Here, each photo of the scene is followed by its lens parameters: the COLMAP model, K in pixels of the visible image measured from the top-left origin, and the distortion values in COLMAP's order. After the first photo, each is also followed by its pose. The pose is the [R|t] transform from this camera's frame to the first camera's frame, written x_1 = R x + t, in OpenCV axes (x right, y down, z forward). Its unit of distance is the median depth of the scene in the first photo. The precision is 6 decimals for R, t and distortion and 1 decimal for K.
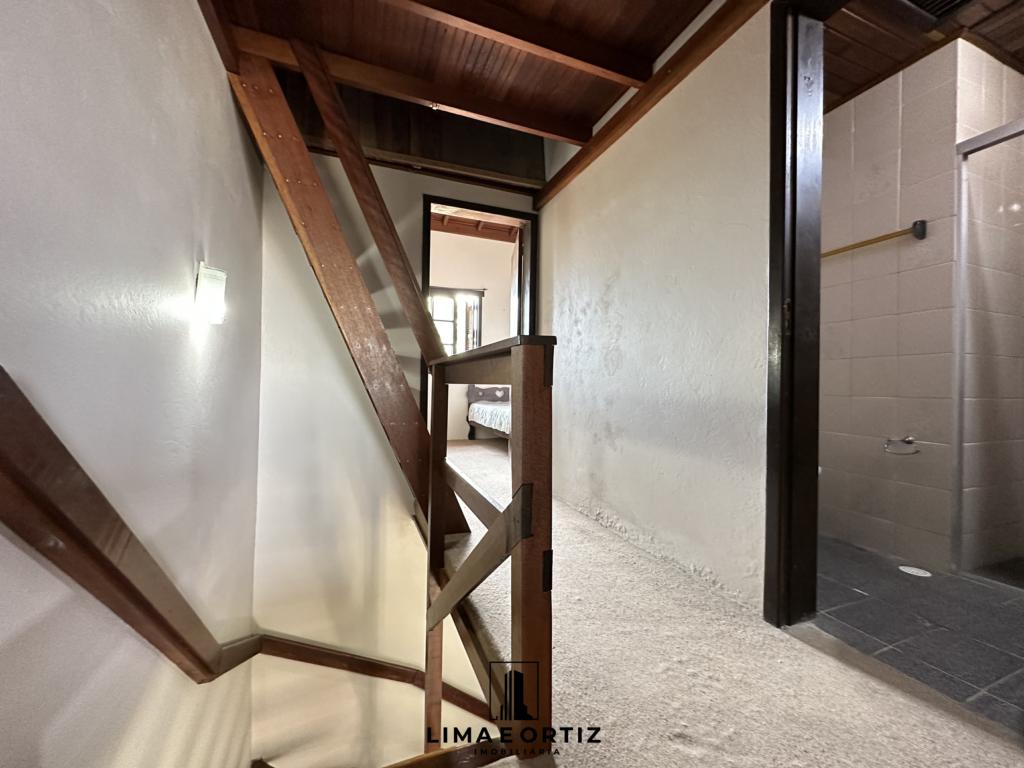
lens RADIAL K [[409.2, 0, 513.9], [0, 409.2, 384.6], [0, 0, 1]] dist [-0.003583, 0.000519]
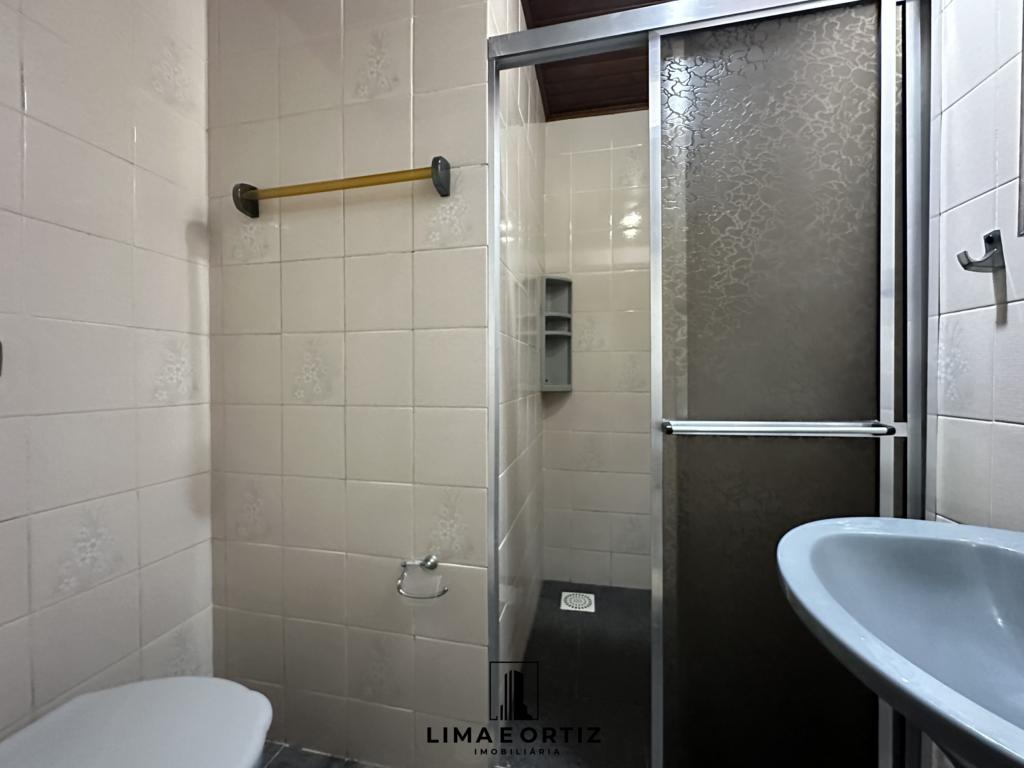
lens RADIAL K [[409.2, 0, 513.6], [0, 409.2, 383.9], [0, 0, 1]] dist [-0.003583, 0.000519]
pose [[0.557519, -0.020724, 0.829905, 0.590921], [0.008206, 0.999777, 0.019453, -0.116024], [-0.830124, -0.004035, 0.557565, 0.615227]]
